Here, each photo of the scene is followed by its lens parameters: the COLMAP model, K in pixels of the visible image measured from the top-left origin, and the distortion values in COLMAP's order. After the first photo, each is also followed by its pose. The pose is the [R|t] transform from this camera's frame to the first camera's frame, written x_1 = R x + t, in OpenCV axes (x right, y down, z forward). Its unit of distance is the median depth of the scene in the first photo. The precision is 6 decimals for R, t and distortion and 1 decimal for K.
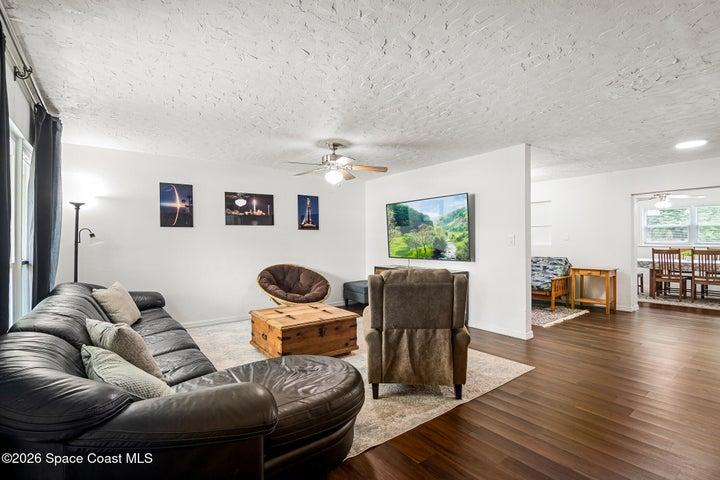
lens RADIAL K [[338.7, 0, 359.8], [0, 338.7, 238.7], [0, 0, 1]] dist [-0.003368, 0.001306]
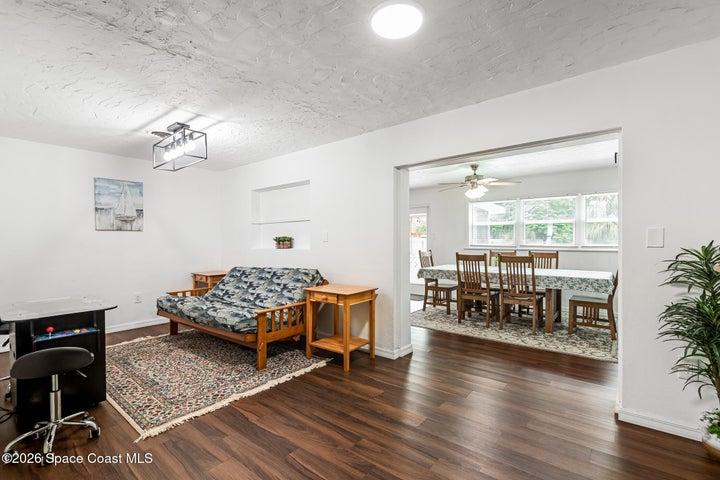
lens RADIAL K [[338.7, 0, 355.6], [0, 338.7, 243.5], [0, 0, 1]] dist [-0.003368, 0.001306]
pose [[0.974137, -0.000550, 0.225956, 0.542577], [-0.002755, 0.999894, 0.014310, -0.001739], [-0.225940, -0.014562, 0.974032, 0.380412]]
